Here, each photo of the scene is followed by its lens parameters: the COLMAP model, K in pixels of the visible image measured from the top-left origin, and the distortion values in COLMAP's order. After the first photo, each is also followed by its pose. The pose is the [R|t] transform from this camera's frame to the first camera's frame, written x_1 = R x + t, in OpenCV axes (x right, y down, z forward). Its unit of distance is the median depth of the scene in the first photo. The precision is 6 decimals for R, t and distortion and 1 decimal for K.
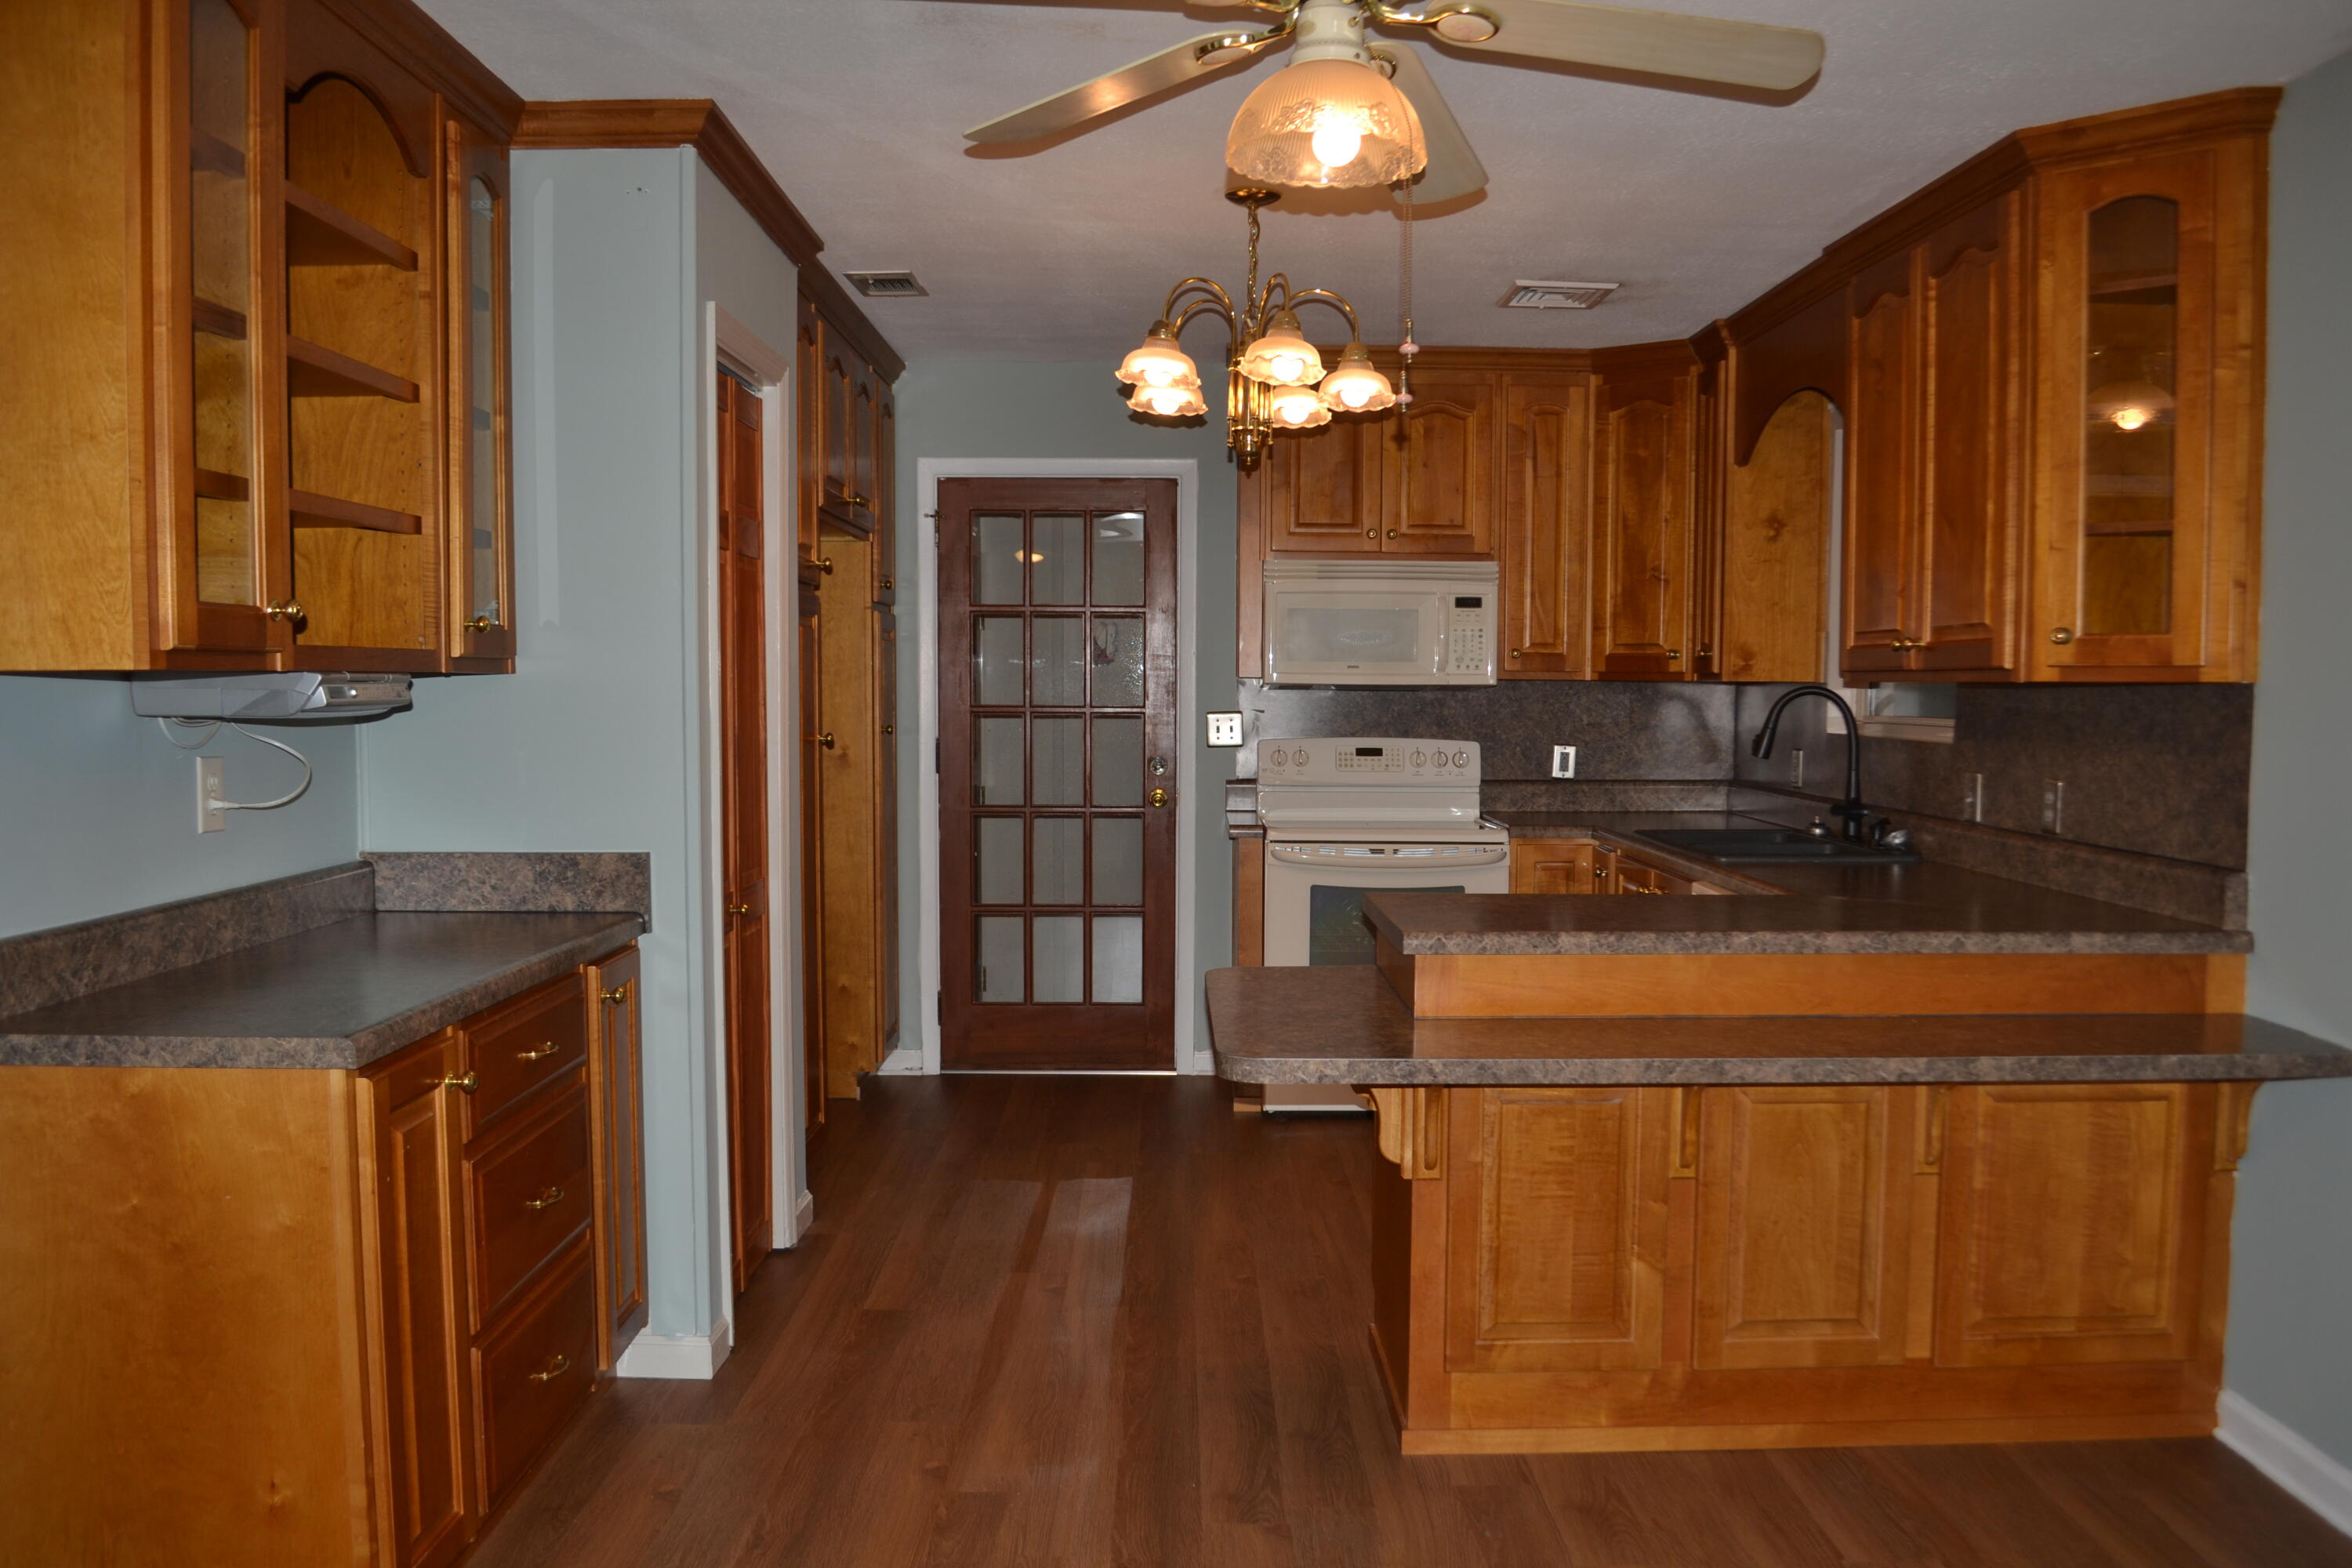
lens RADIAL K [[1887.1, 0, 1210.7], [0, 1887.1, 825.2], [0, 0, 1]] dist [-0.077484, 0.002471]
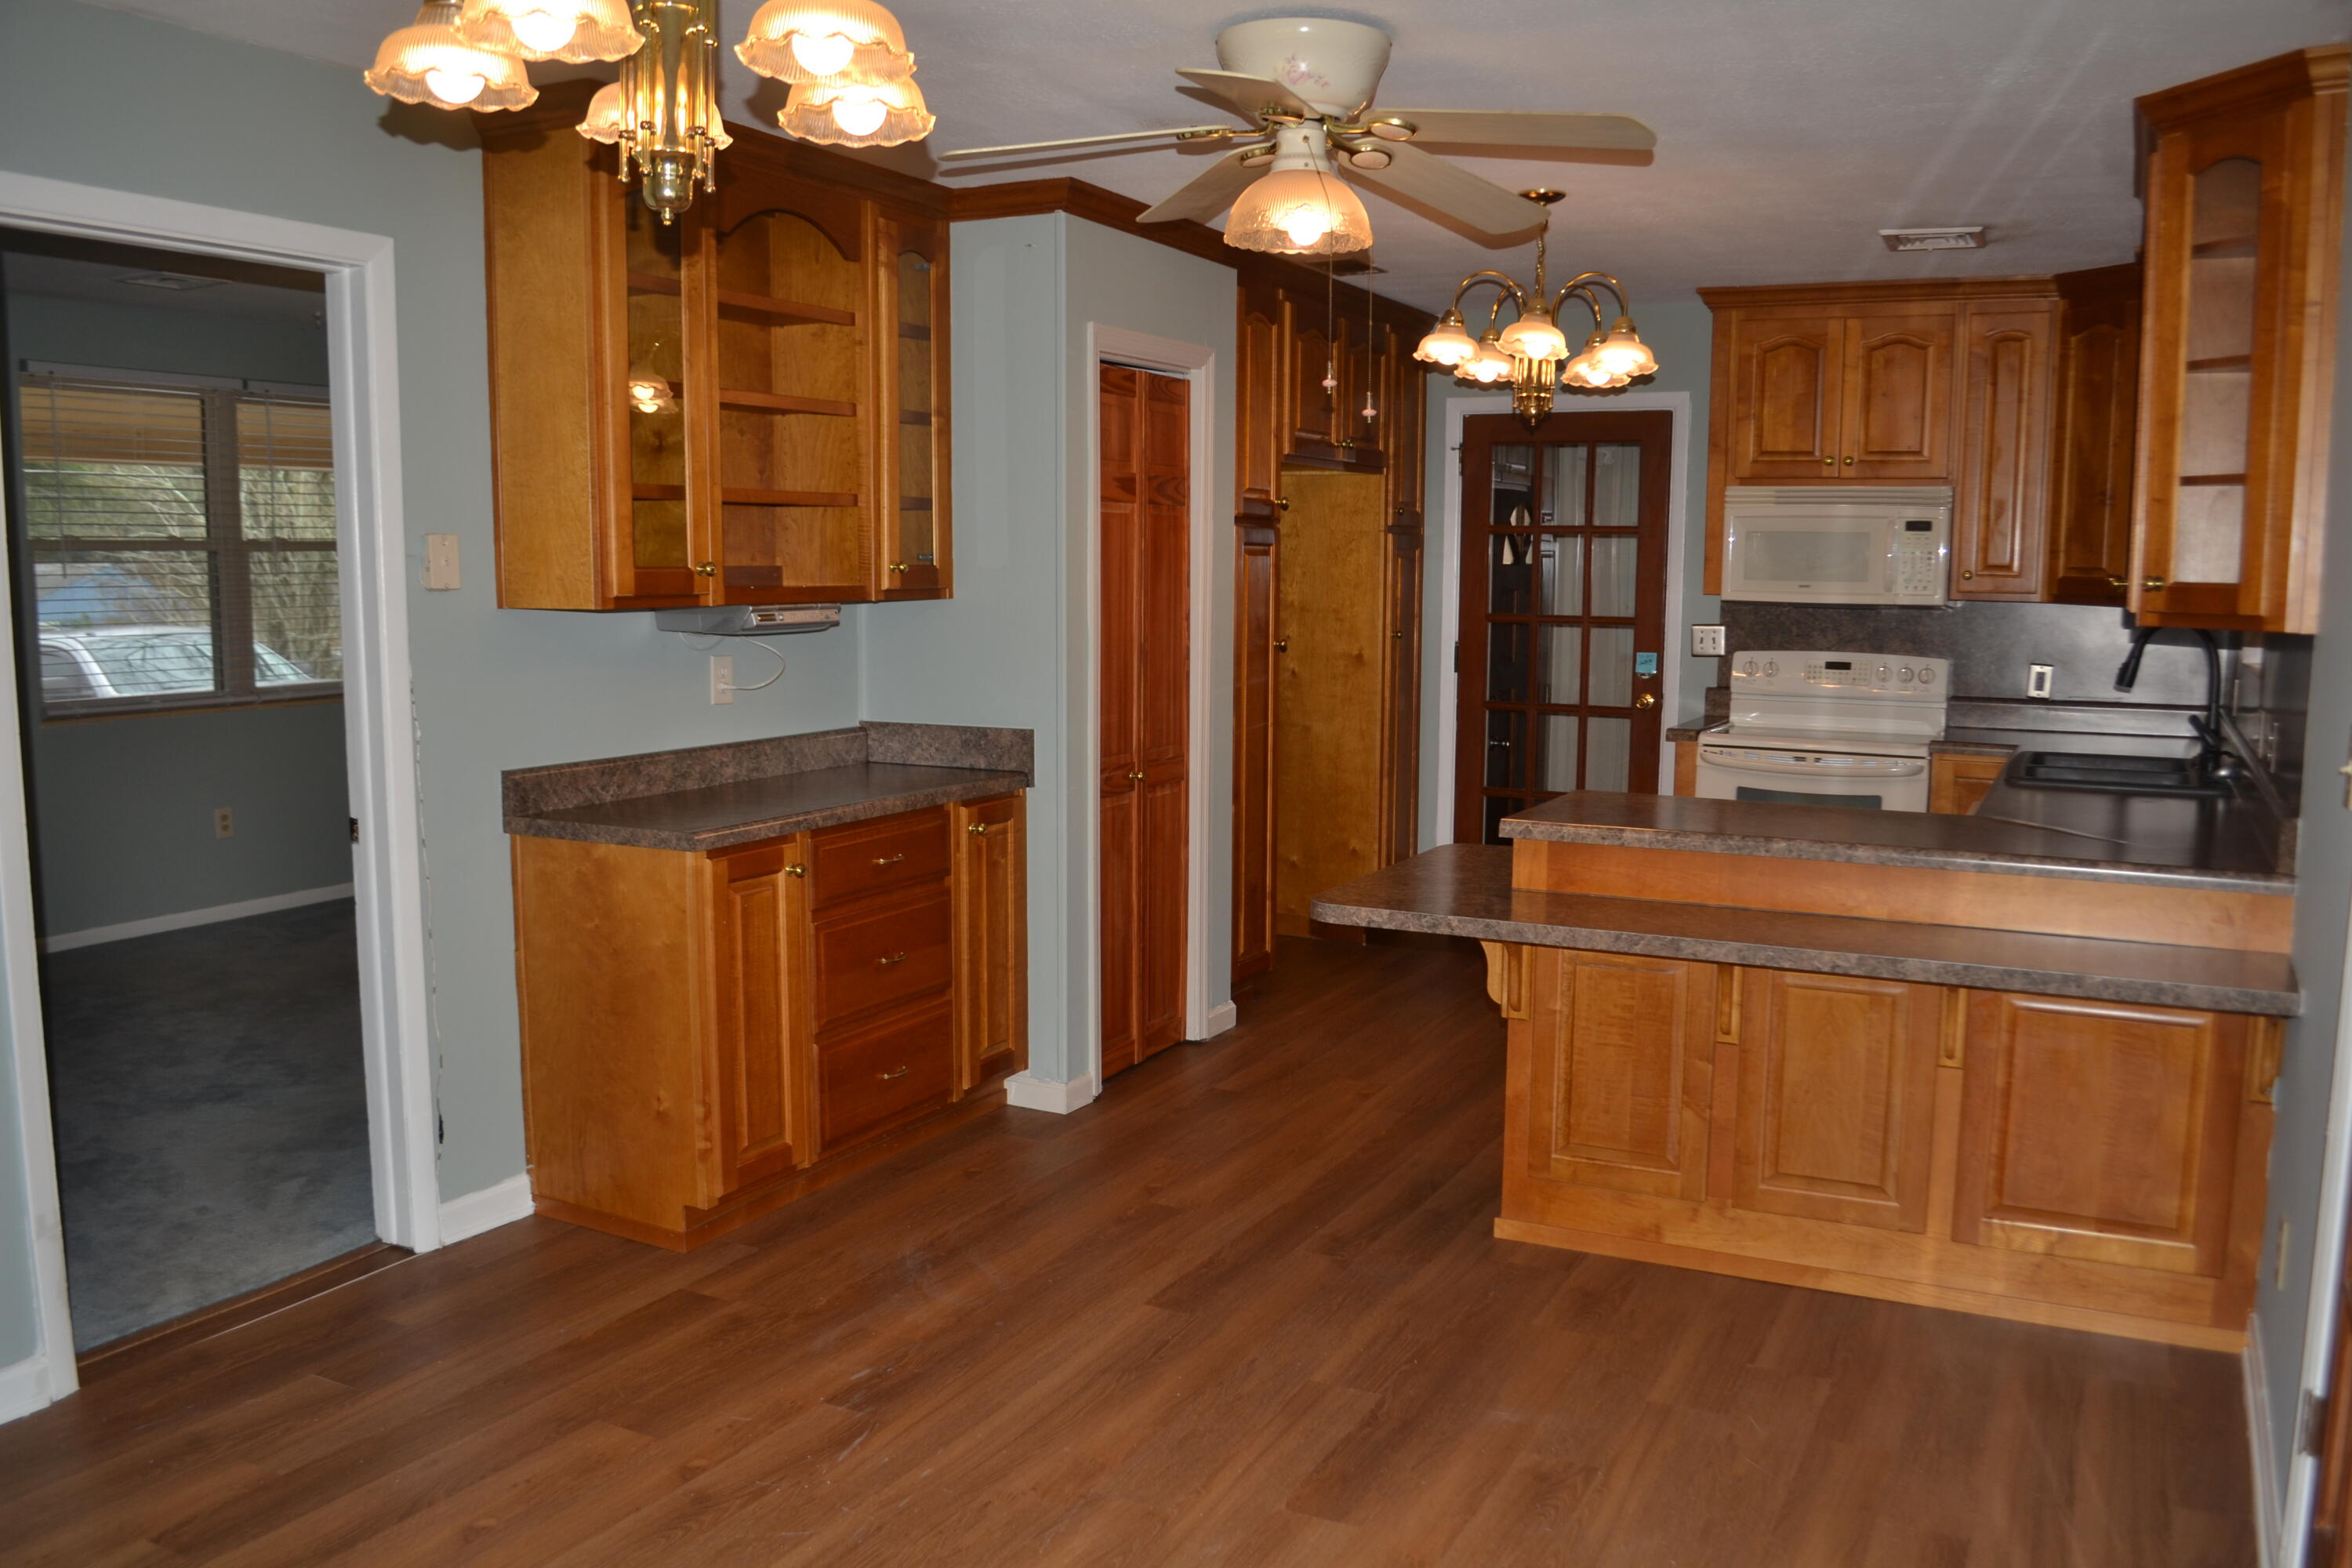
lens RADIAL K [[1887.1, 0, 1210.7], [0, 1887.1, 825.2], [0, 0, 1]] dist [-0.077484, 0.002471]
pose [[0.887202, 0.066462, -0.456569, 0.458235], [-0.038135, 0.996748, 0.070992, -0.018851], [0.459802, -0.045573, 0.886851, -0.178403]]
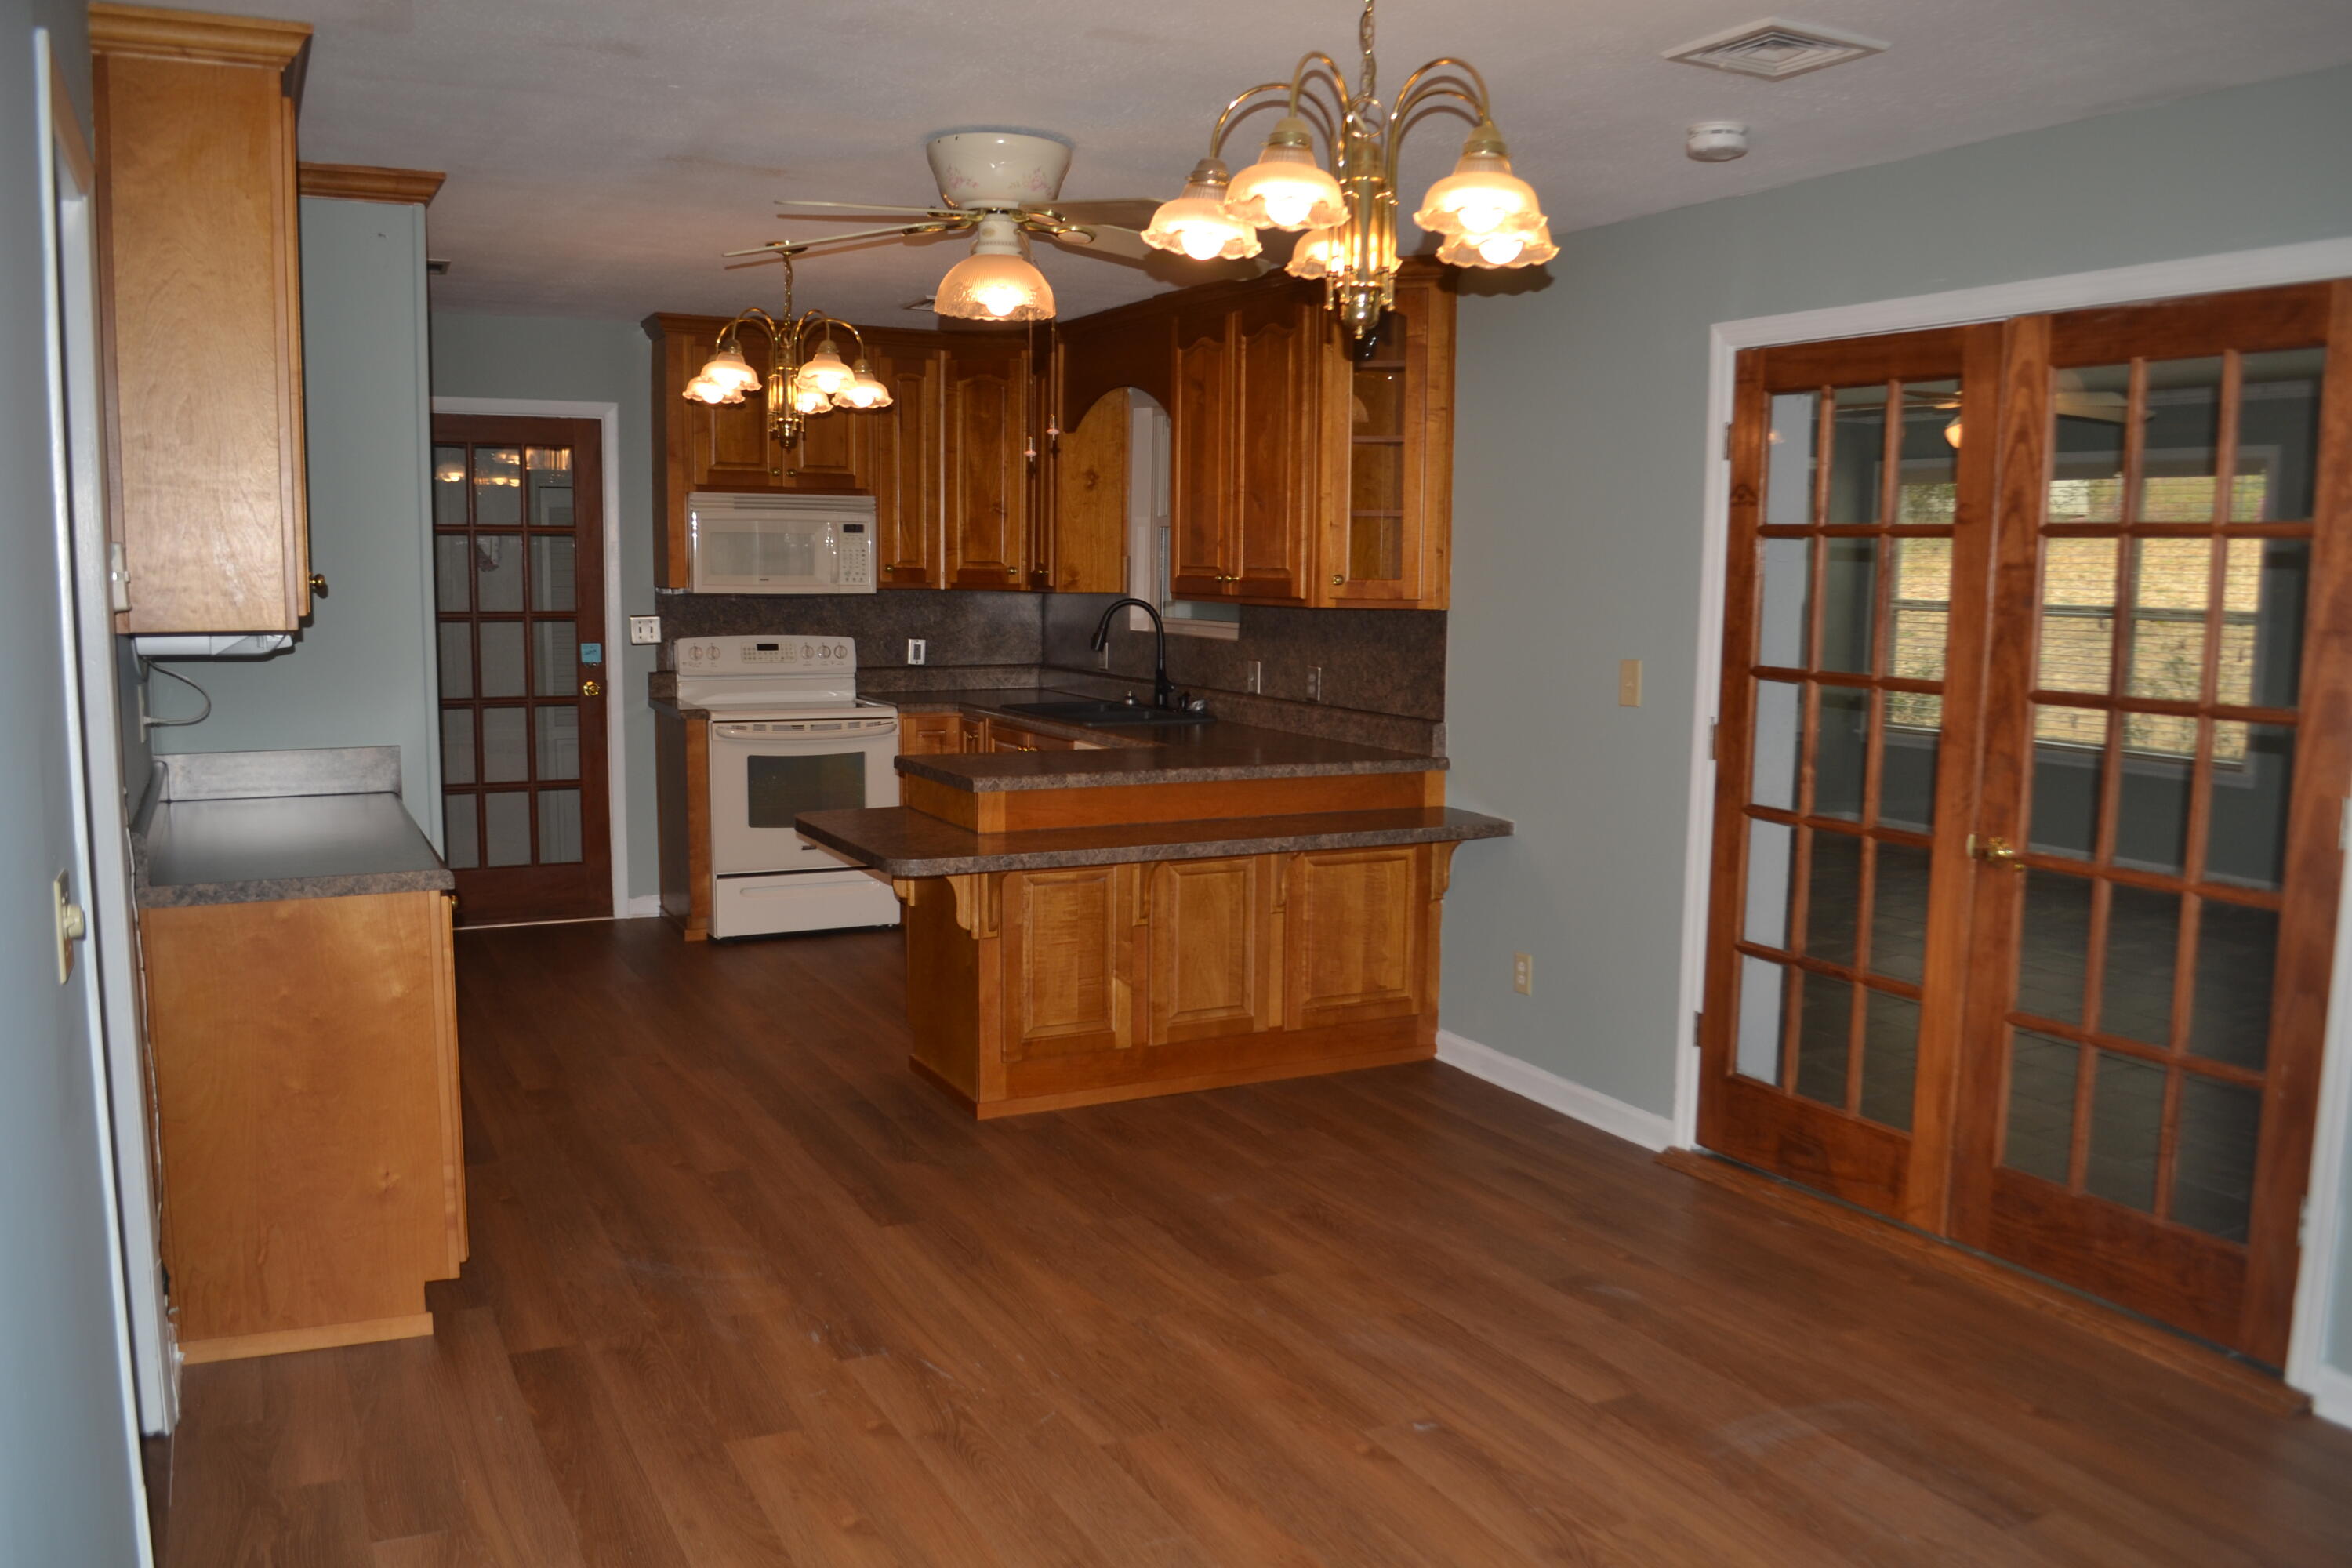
lens RADIAL K [[1887.1, 0, 1210.7], [0, 1887.1, 825.2], [0, 0, 1]] dist [-0.077484, 0.002471]
pose [[0.894326, -0.054773, 0.444051, -0.372657], [0.023682, 0.996882, 0.075266, -0.014470], [-0.446789, -0.056797, 0.892835, -0.419845]]
